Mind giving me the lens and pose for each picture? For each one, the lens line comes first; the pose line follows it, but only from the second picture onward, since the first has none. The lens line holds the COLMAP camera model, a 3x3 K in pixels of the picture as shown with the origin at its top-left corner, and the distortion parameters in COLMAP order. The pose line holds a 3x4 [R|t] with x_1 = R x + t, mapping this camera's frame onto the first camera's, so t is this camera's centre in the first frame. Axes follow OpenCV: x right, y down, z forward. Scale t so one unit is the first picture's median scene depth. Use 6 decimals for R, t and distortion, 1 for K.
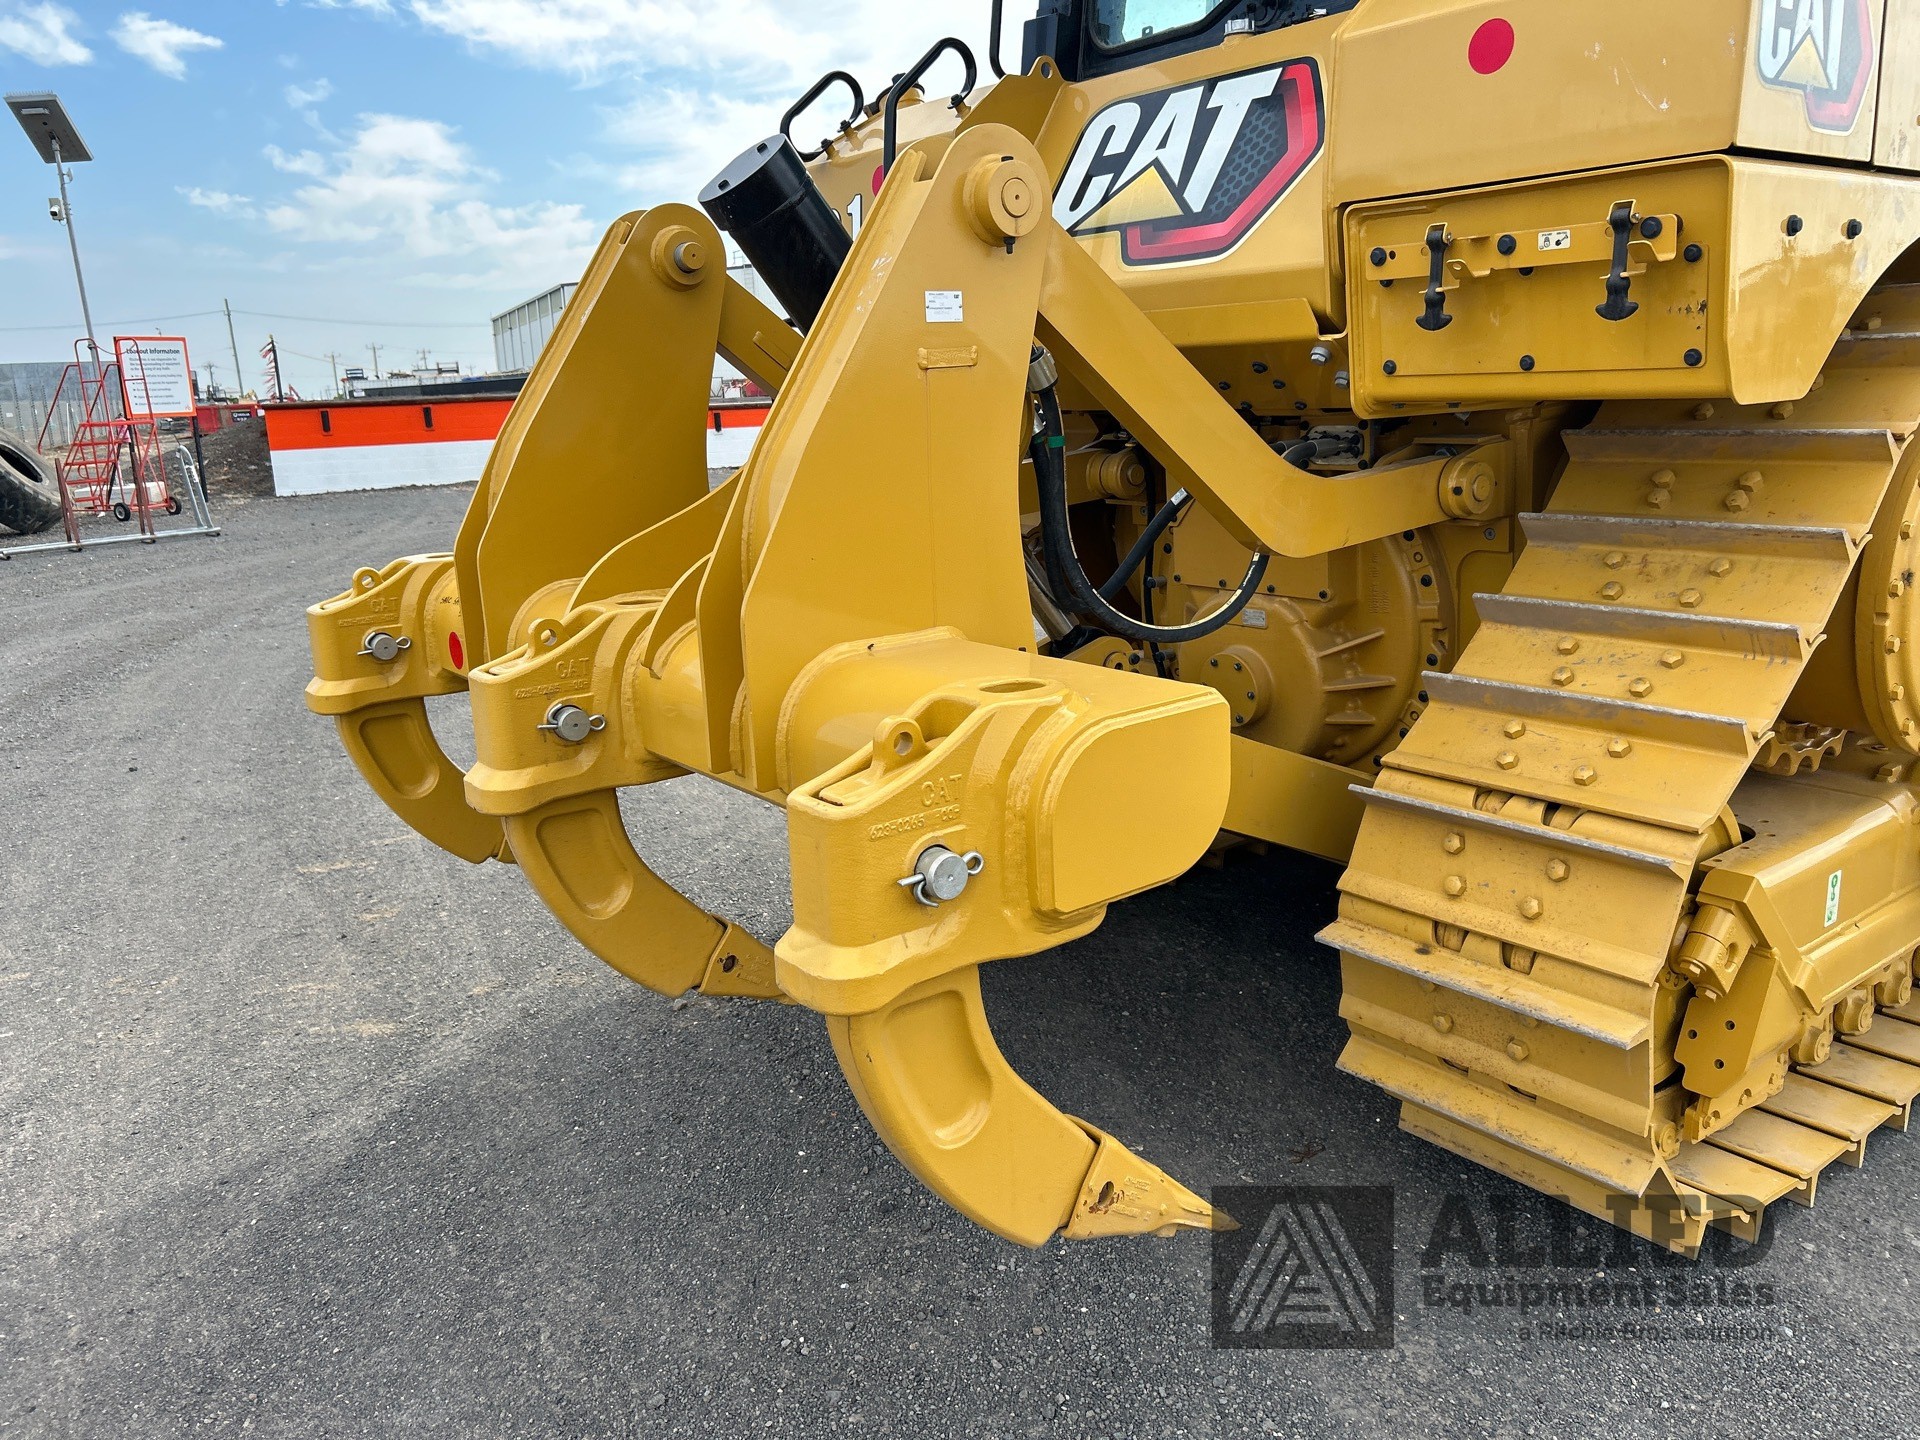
lens RADIAL K [[1449.6, 0, 965.7], [0, 1449.6, 711.8], [0, 0, 1]] dist [0.045493, -0.051607]
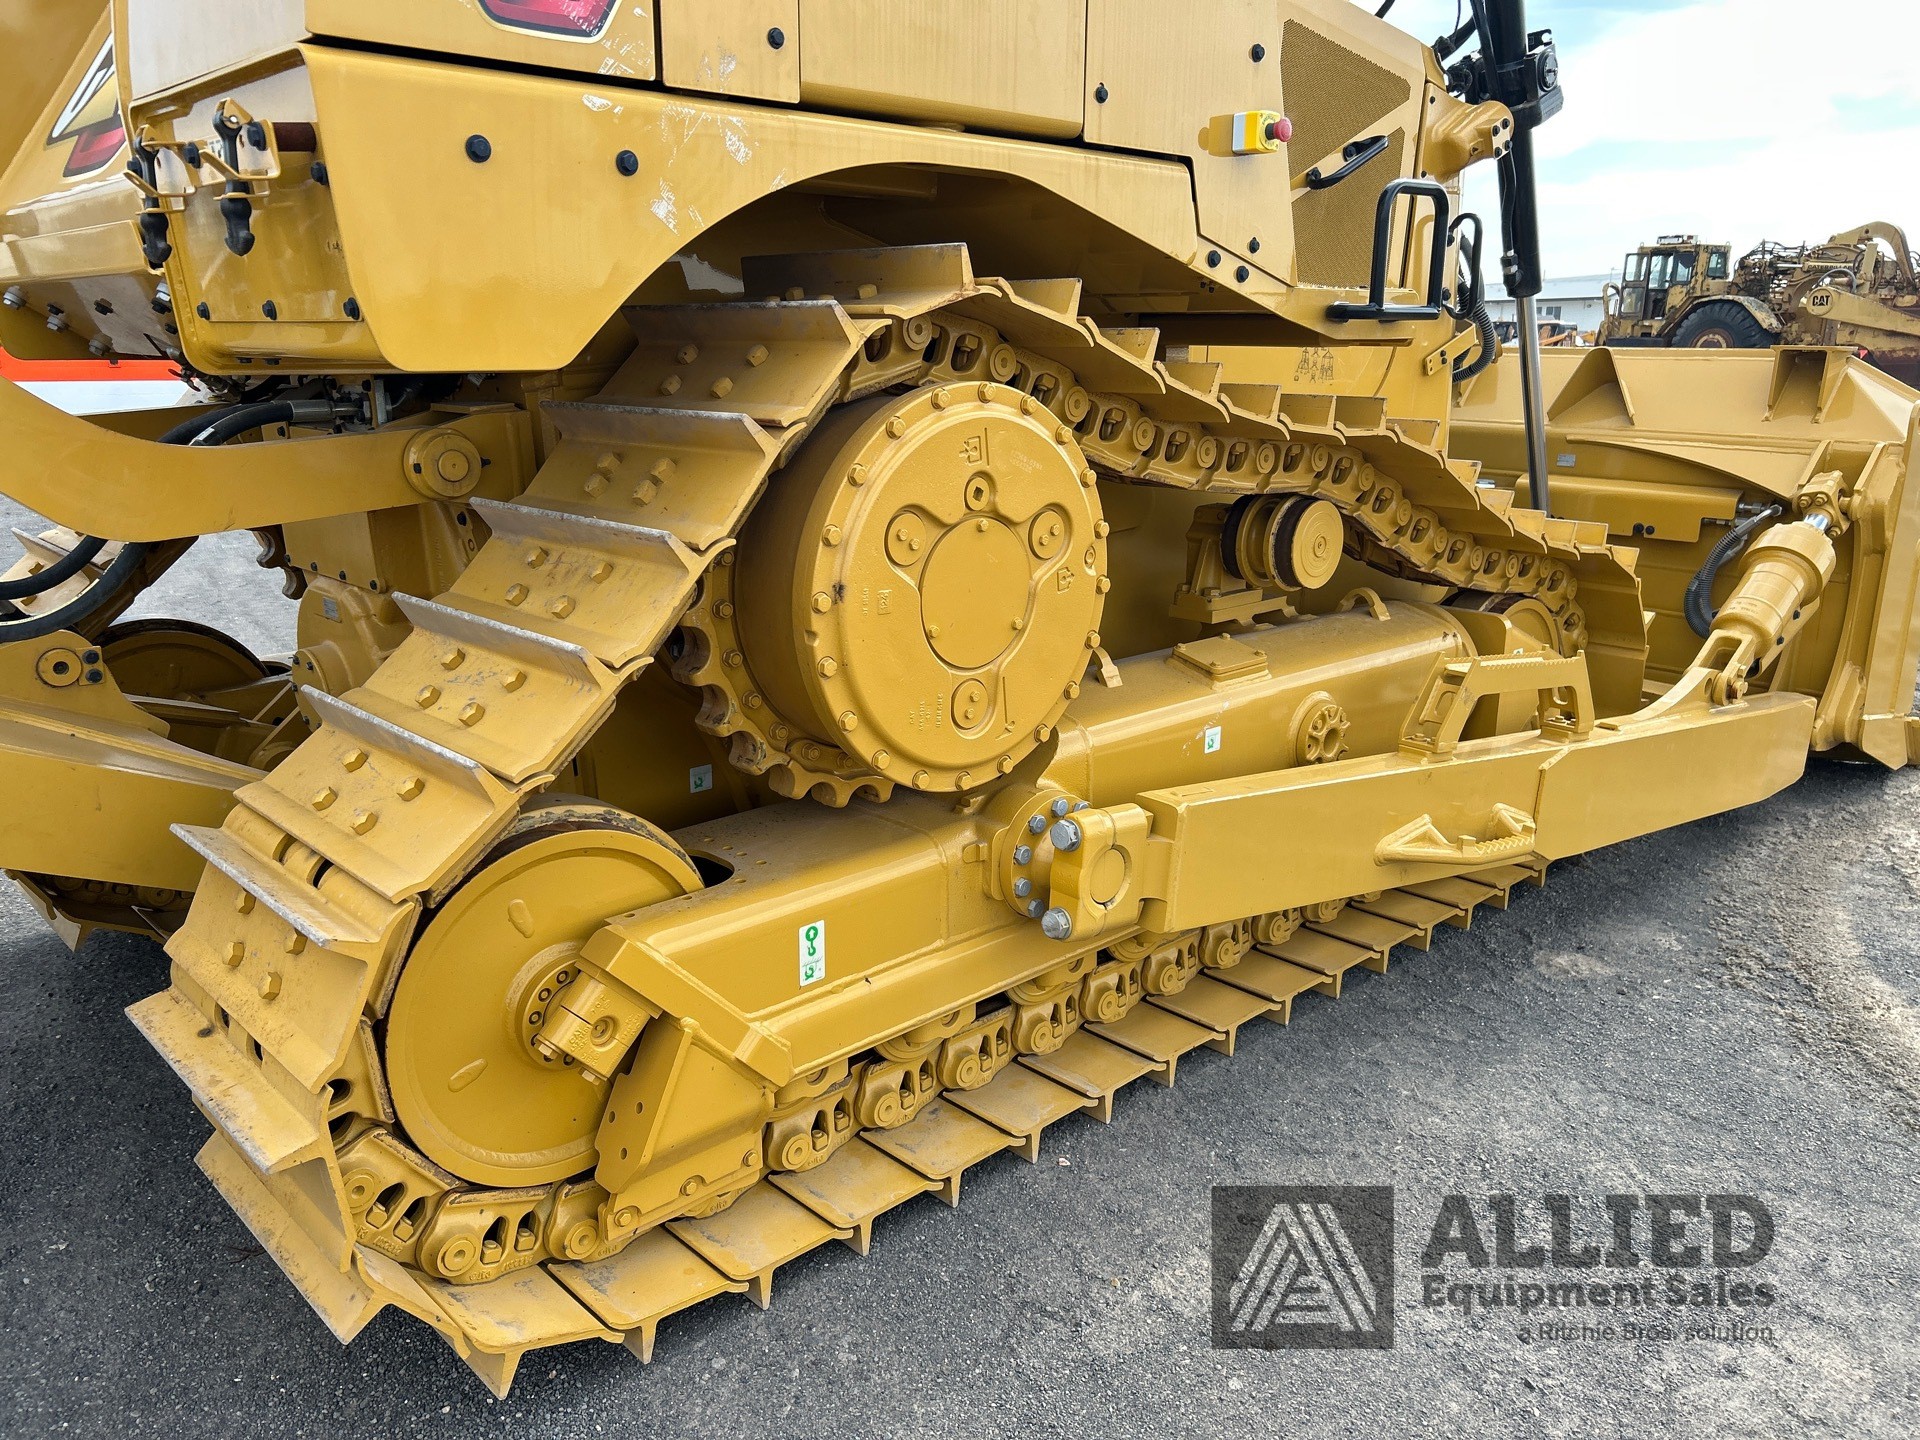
lens RADIAL K [[1449.6, 0, 955.4], [0, 1449.6, 723.8], [0, 0, 1]] dist [0.045493, -0.051607]
pose [[0.993781, 0.015390, 0.110283, 0.616646], [-0.019032, 0.999305, 0.032049, -0.041638], [-0.109713, -0.033948, 0.993383, 0.142468]]
